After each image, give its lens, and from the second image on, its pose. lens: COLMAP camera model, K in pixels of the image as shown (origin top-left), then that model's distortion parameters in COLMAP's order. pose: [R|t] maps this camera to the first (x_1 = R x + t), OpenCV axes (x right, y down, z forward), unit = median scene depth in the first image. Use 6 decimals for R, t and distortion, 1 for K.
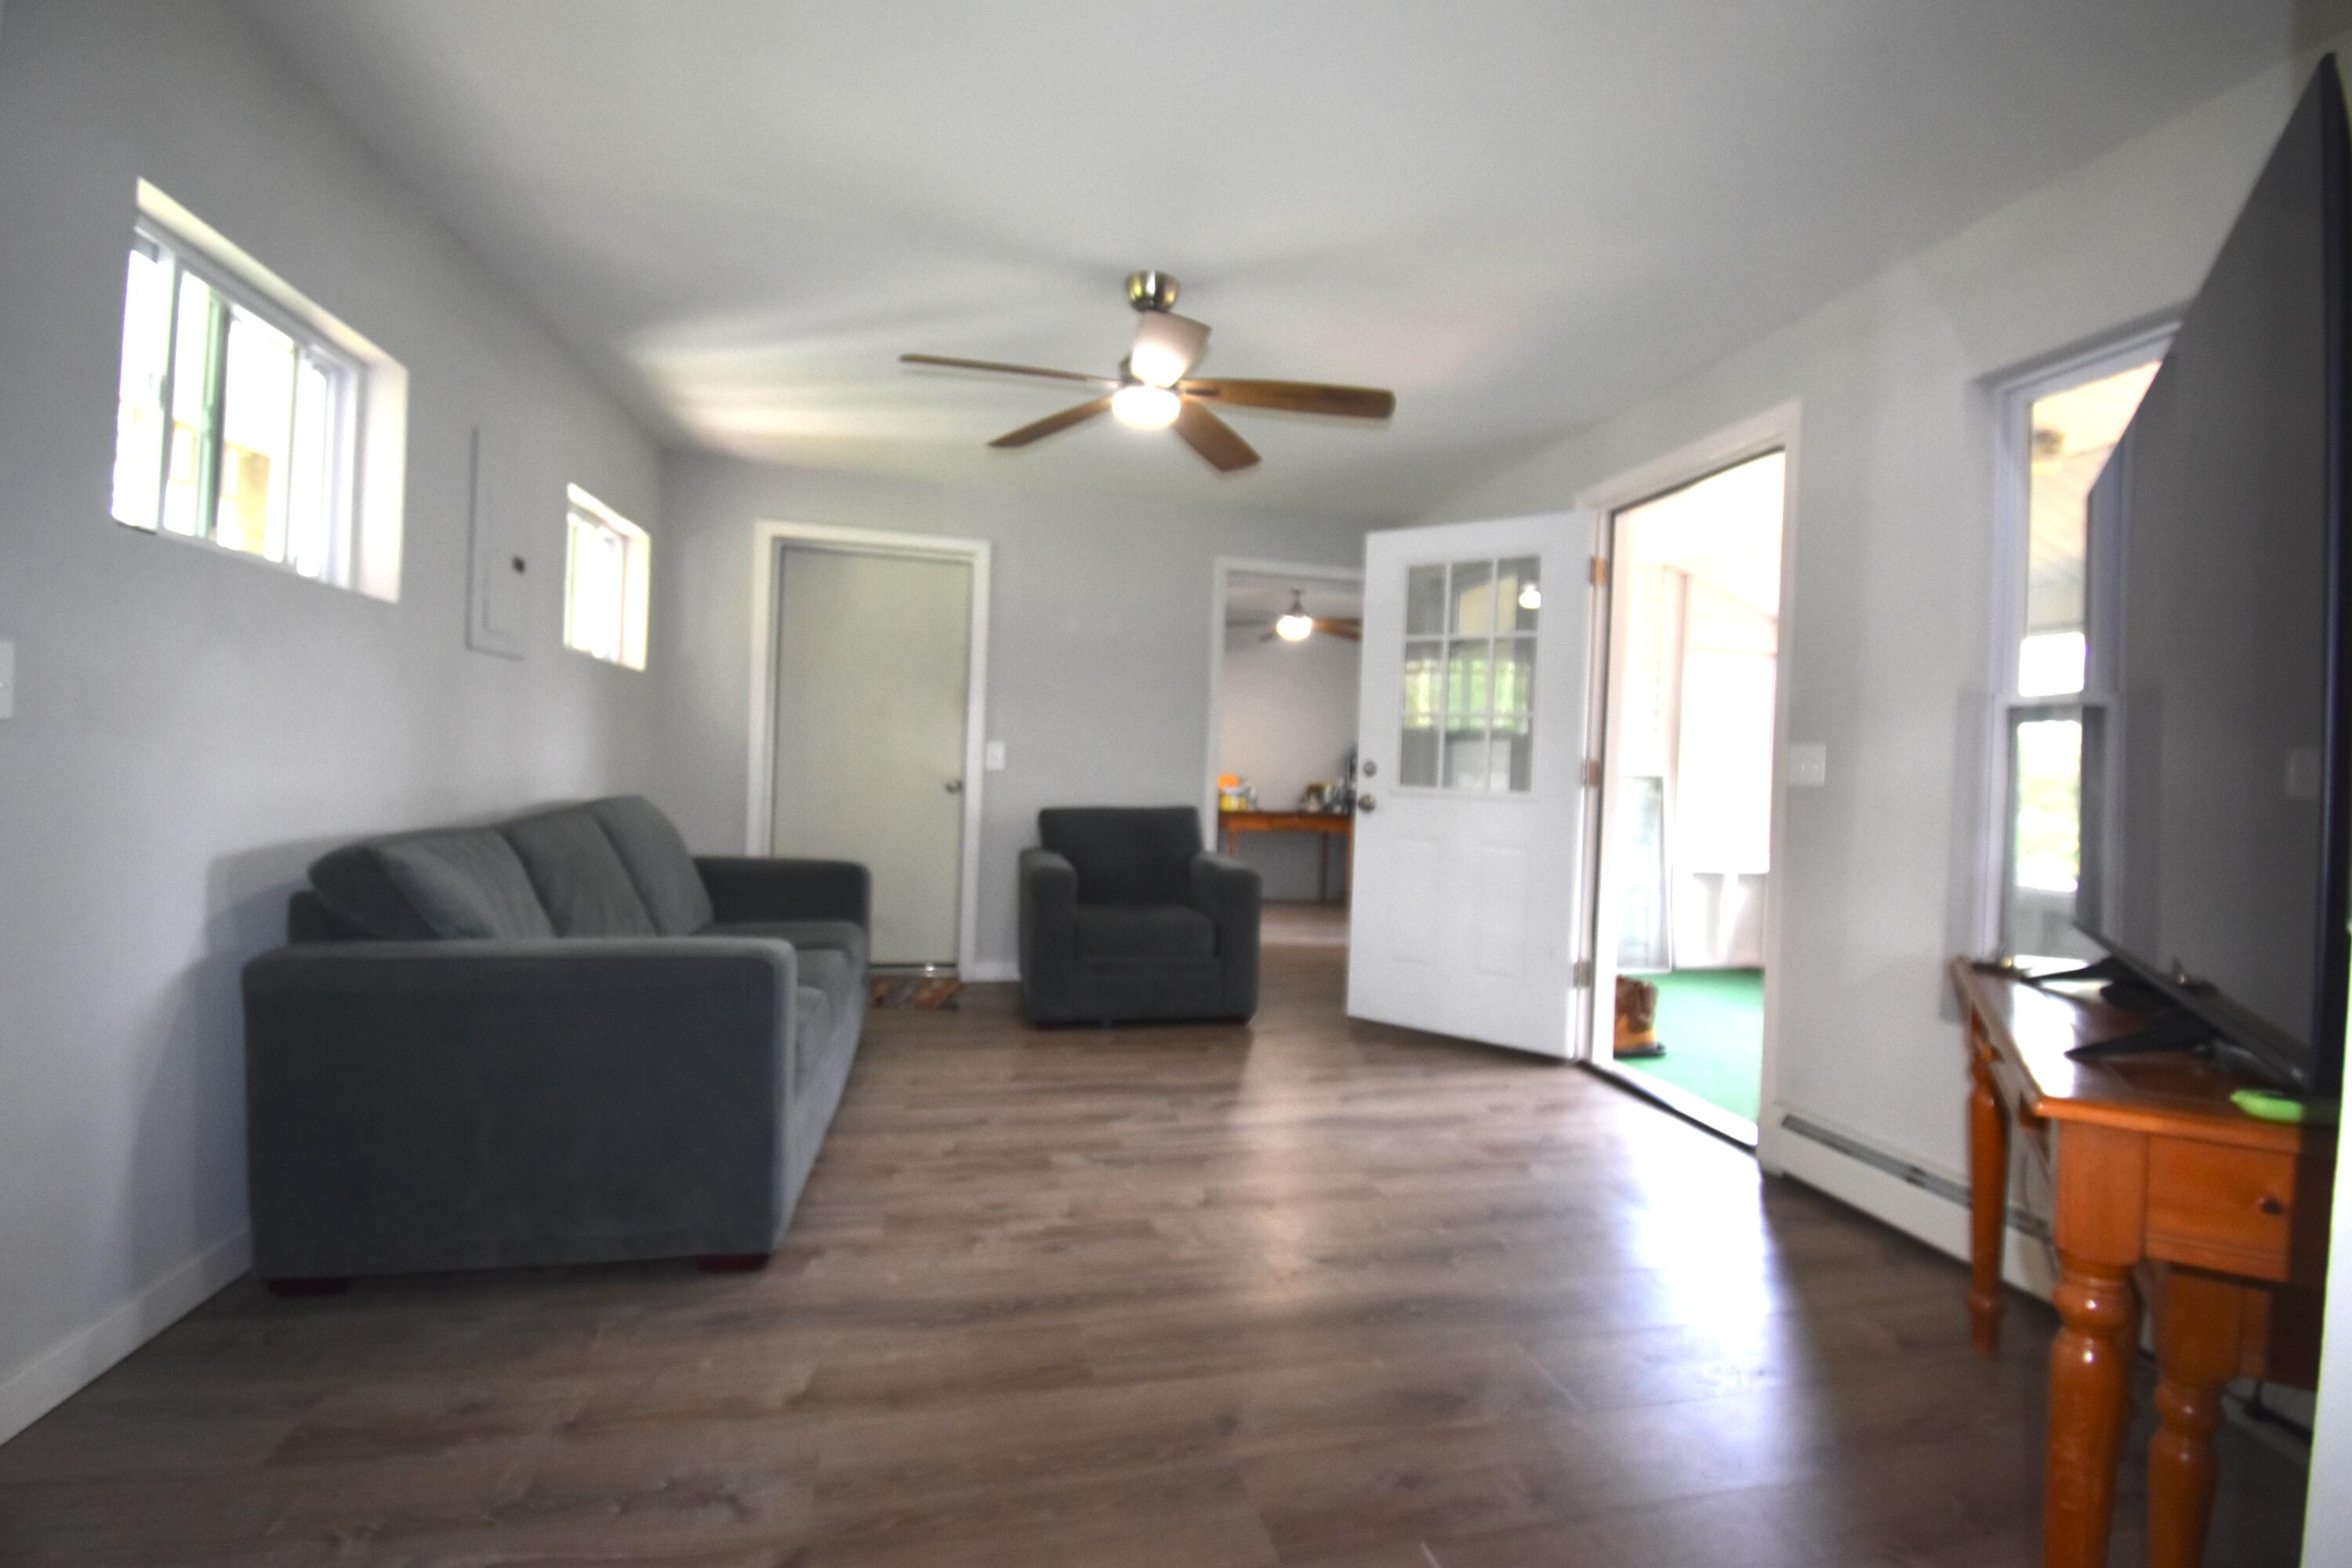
lens RADIAL K [[1043.0, 0, 1186.9], [0, 1043.0, 771.9], [0, 0, 1]] dist [0.009809, -0.020954]
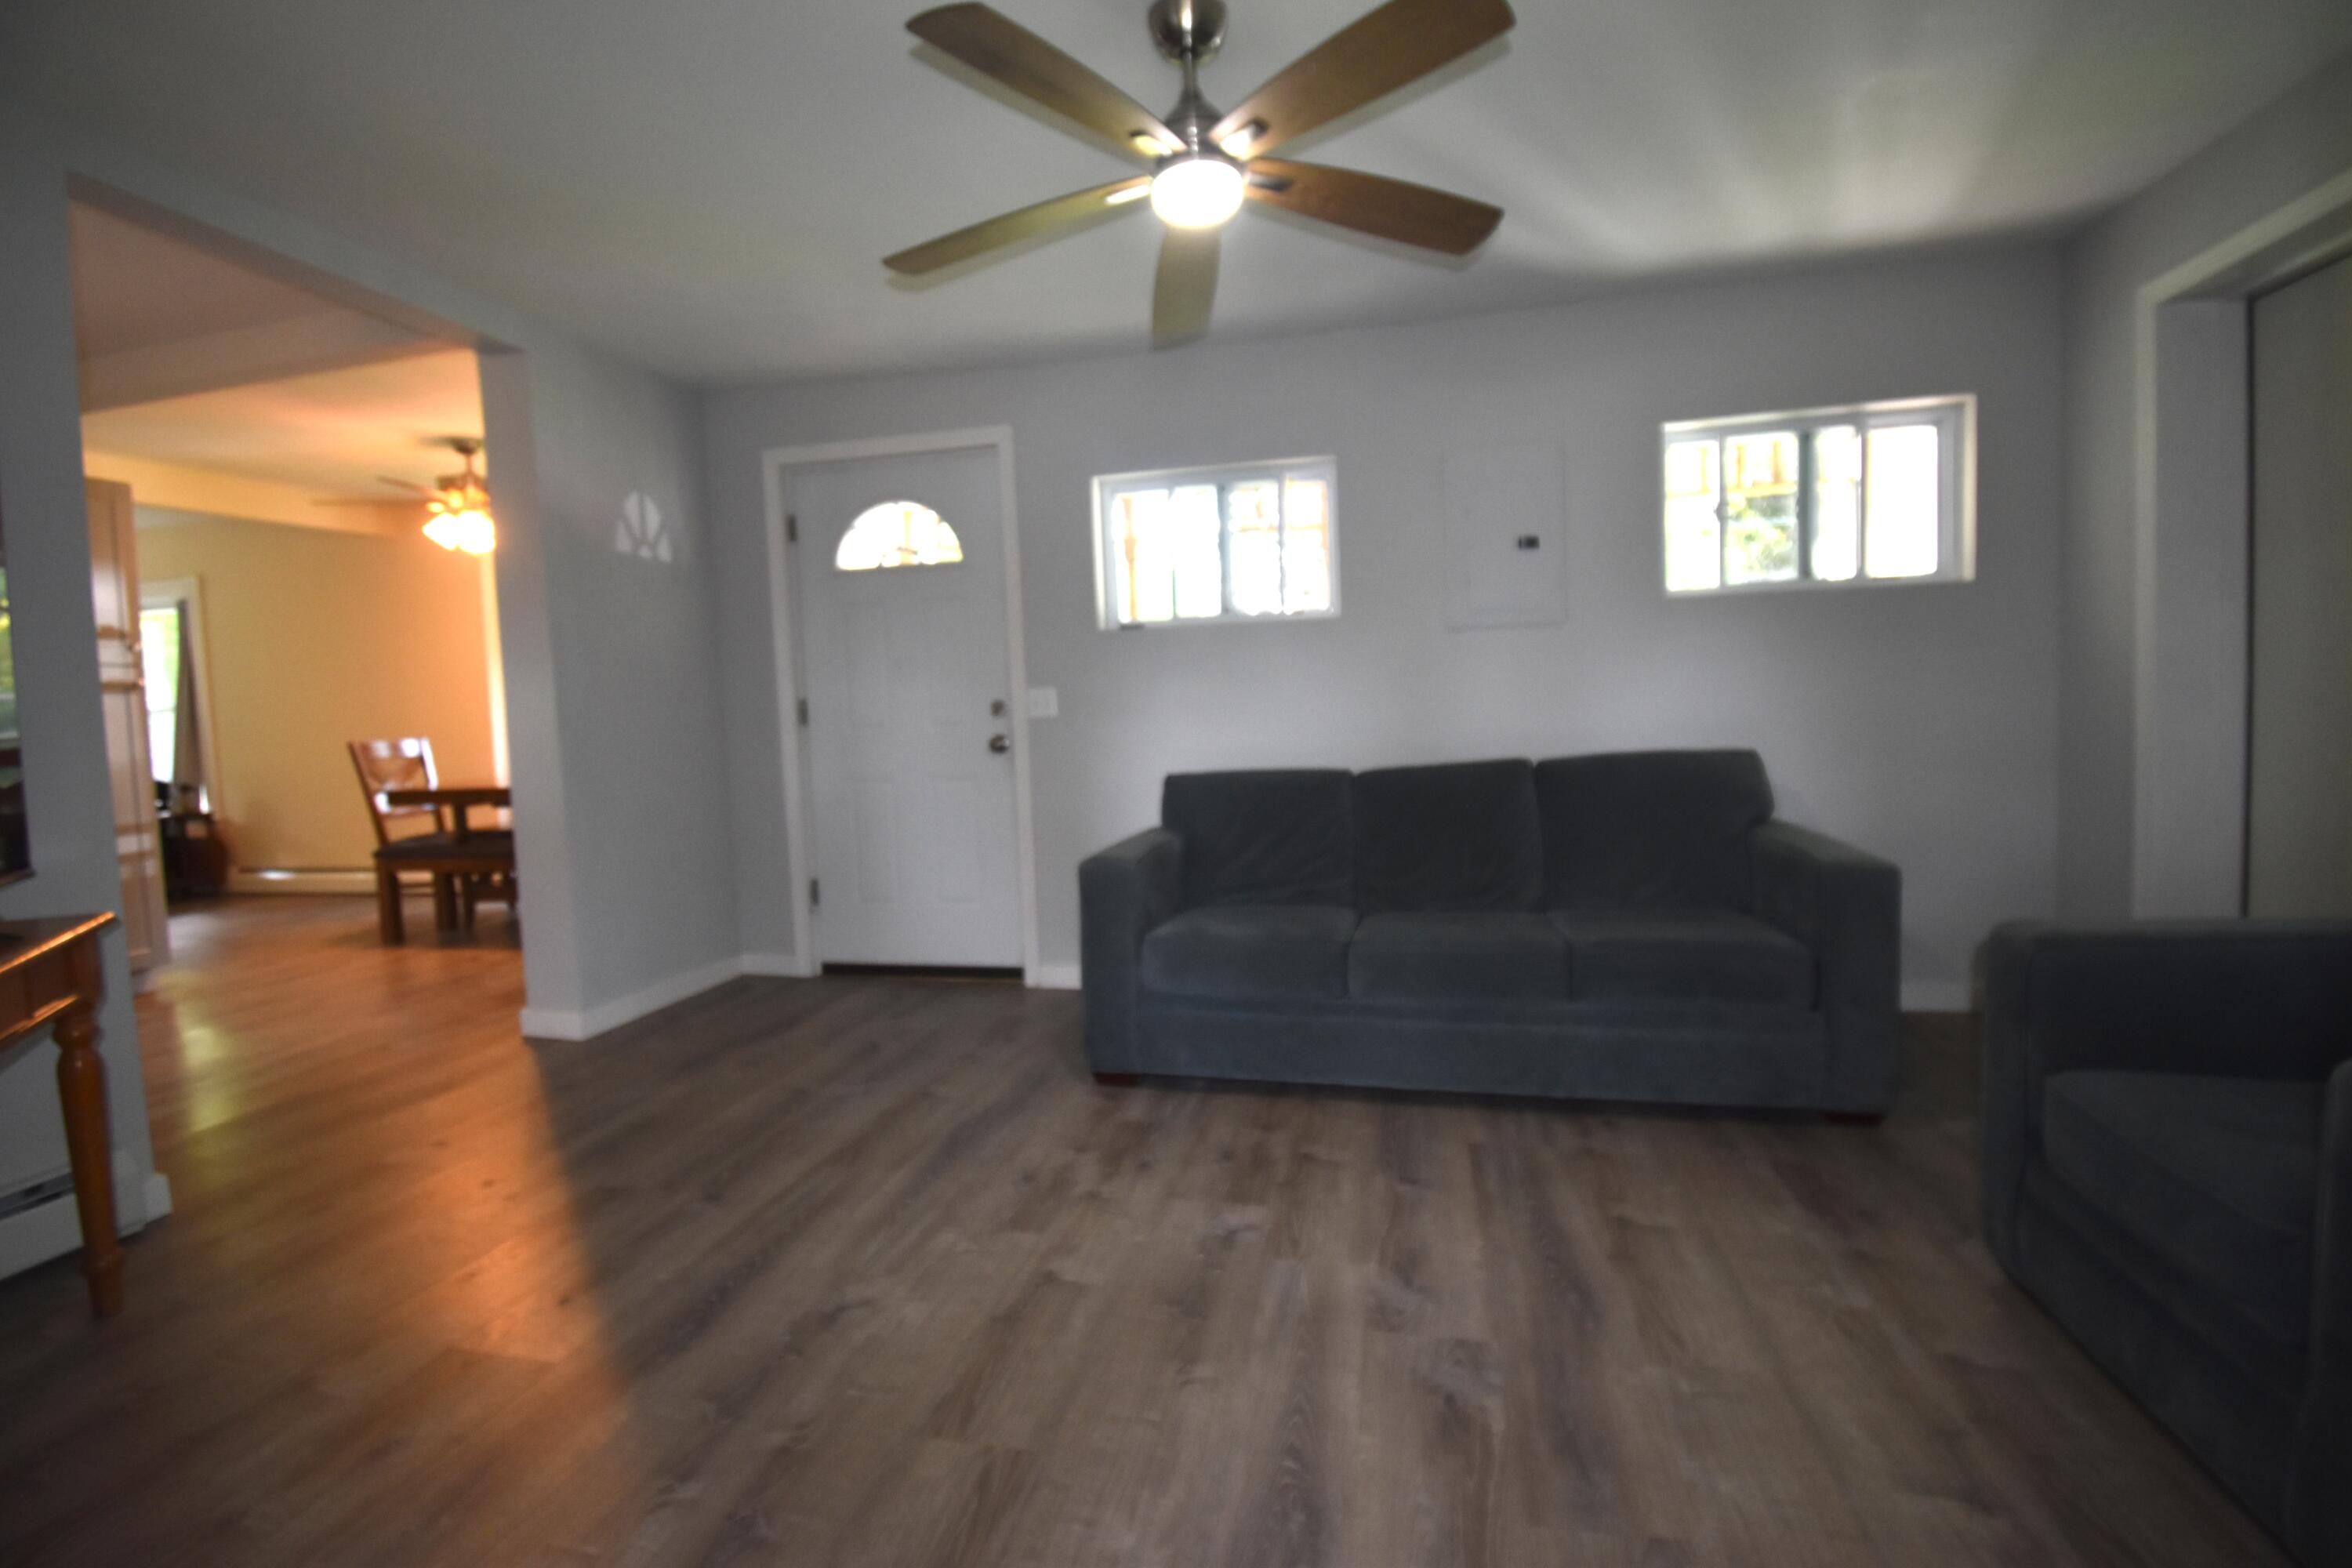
lens RADIAL K [[1050.6, 0, 1195.7], [0, 1050.6, 780.8], [0, 0, 1]] dist [0.027407, -0.029060]
pose [[-0.423907, 0.041446, -0.904757, 0.698066], [0.018625, 0.999140, 0.037043, 0.014885], [0.905514, -0.001149, -0.424314, 1.489157]]
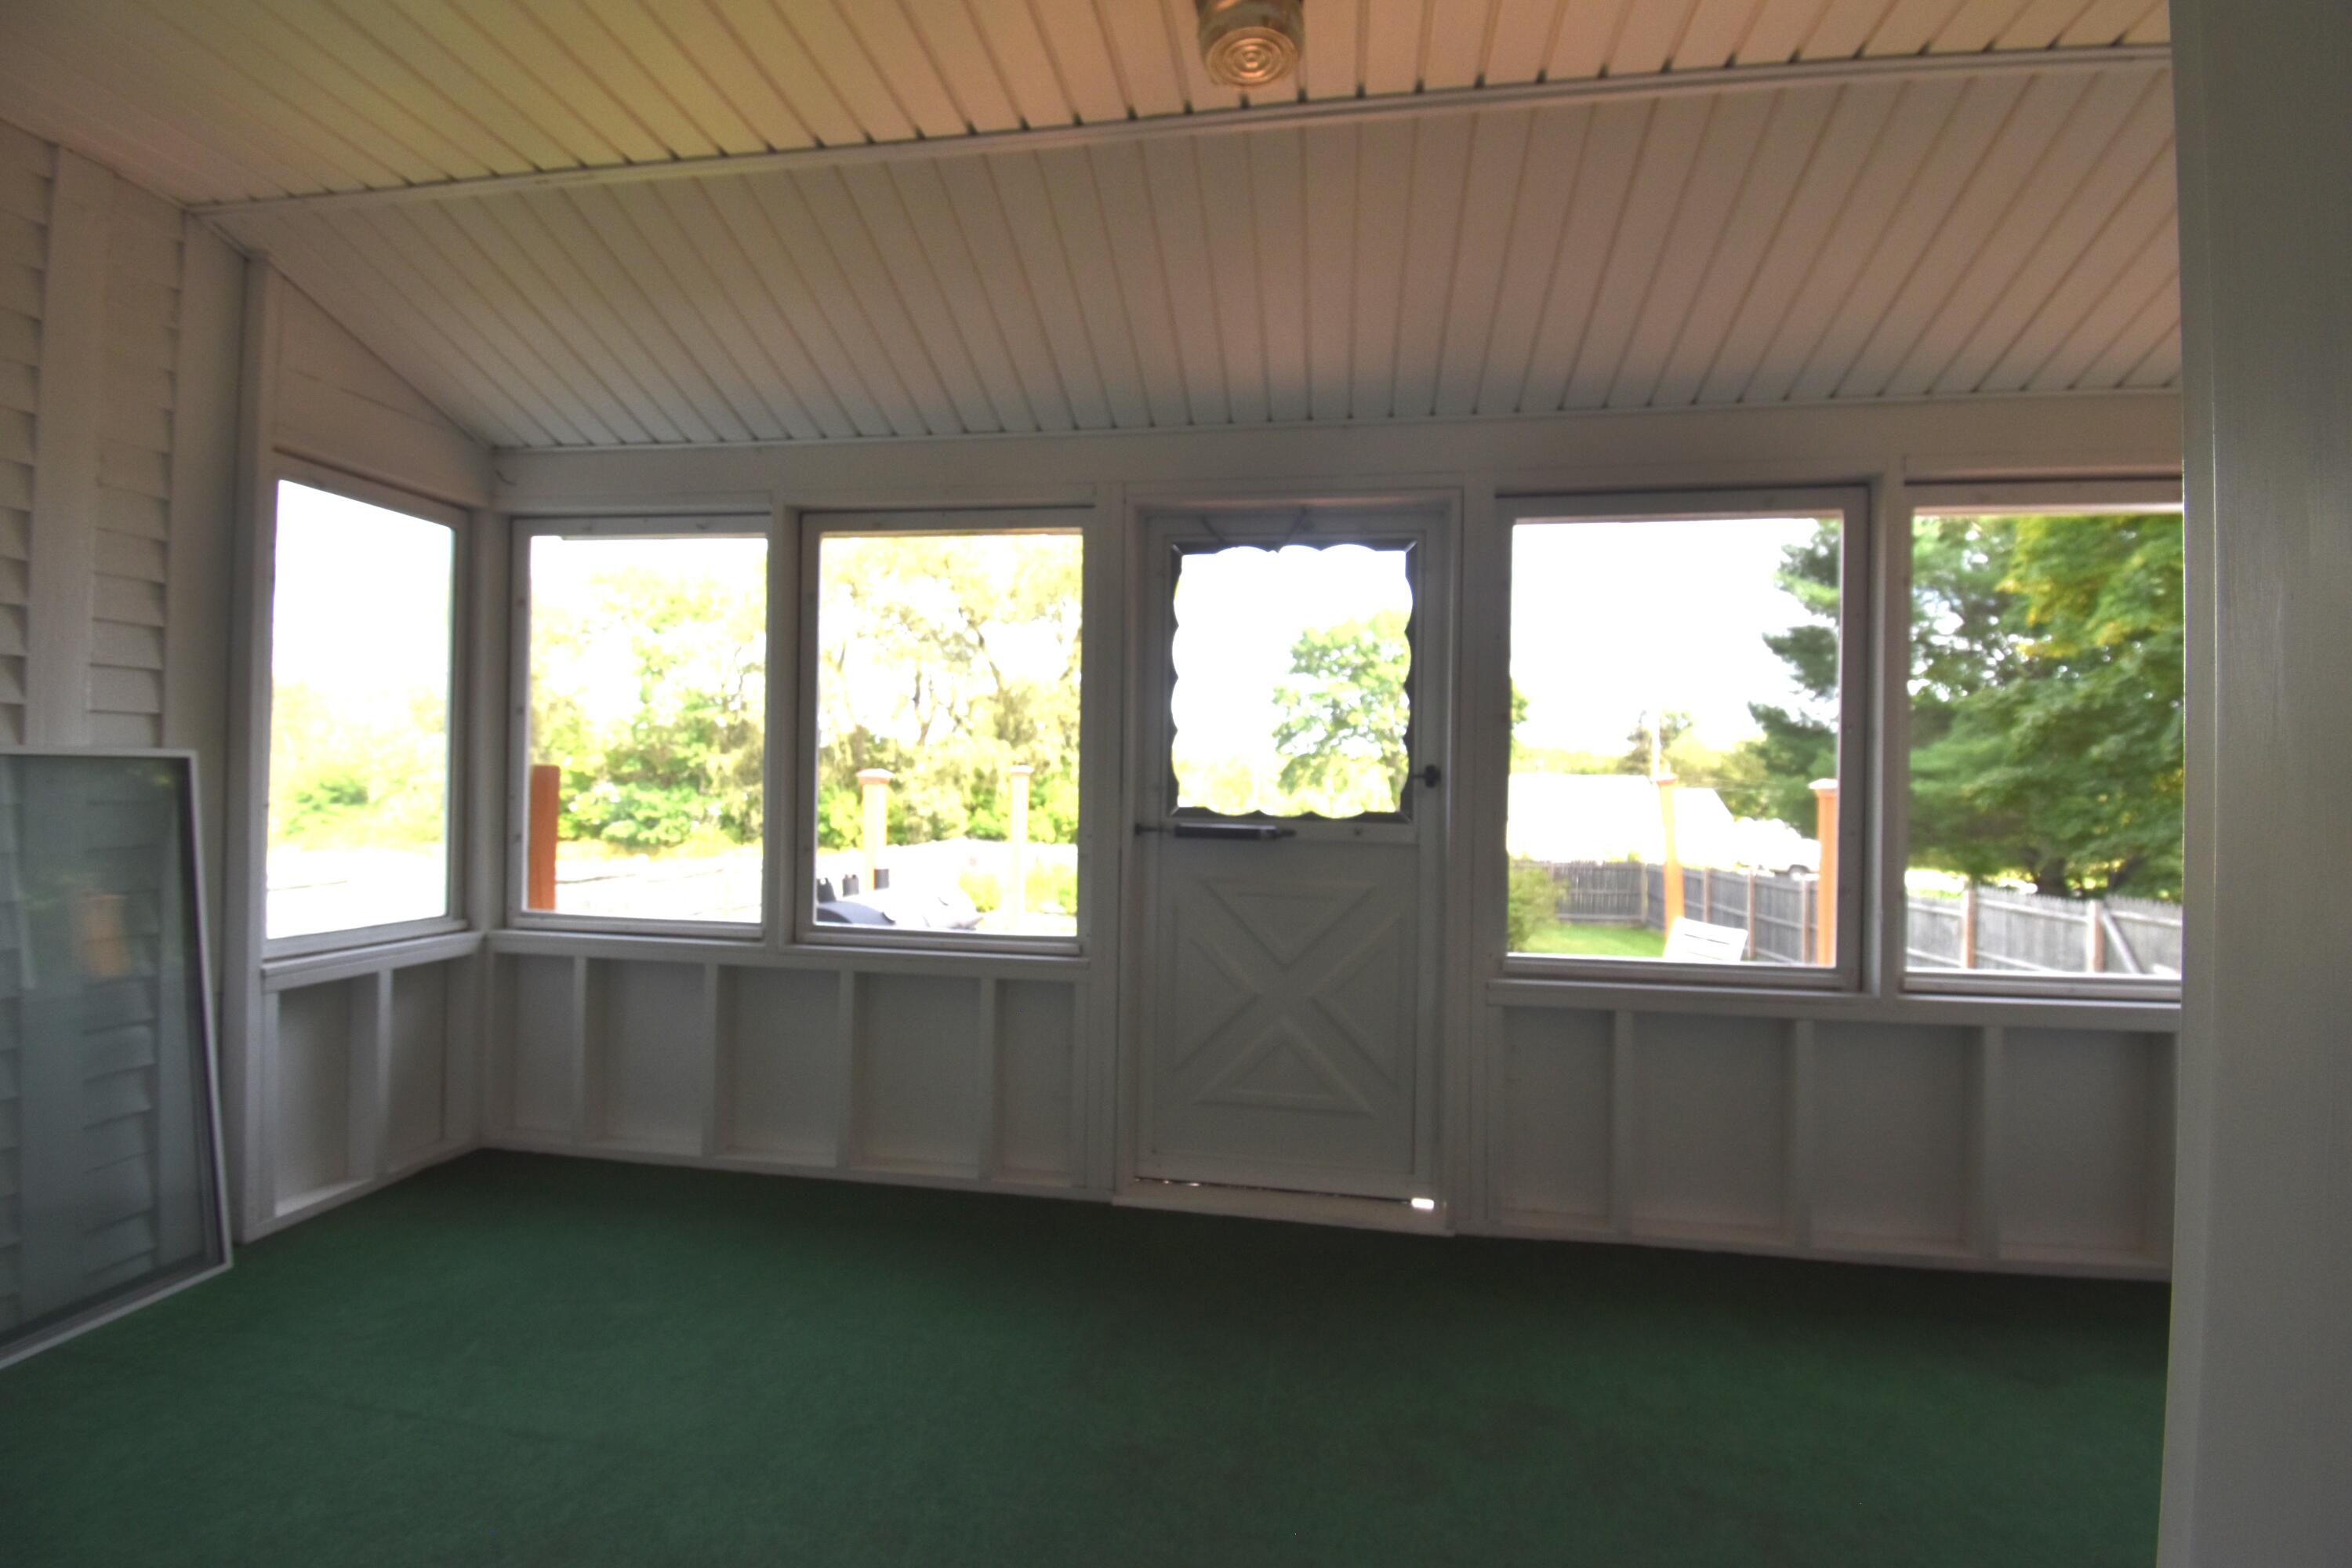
lens RADIAL K [[1043.0, 0, 1186.9], [0, 1043.0, 771.9], [0, 0, 1]] dist [0.009809, -0.020954]
pose [[0.365791, -0.025495, 0.930348, 0.367184], [0.005936, 0.999668, 0.025061, -0.000241], [-0.930678, -0.003645, 0.365821, 0.804889]]
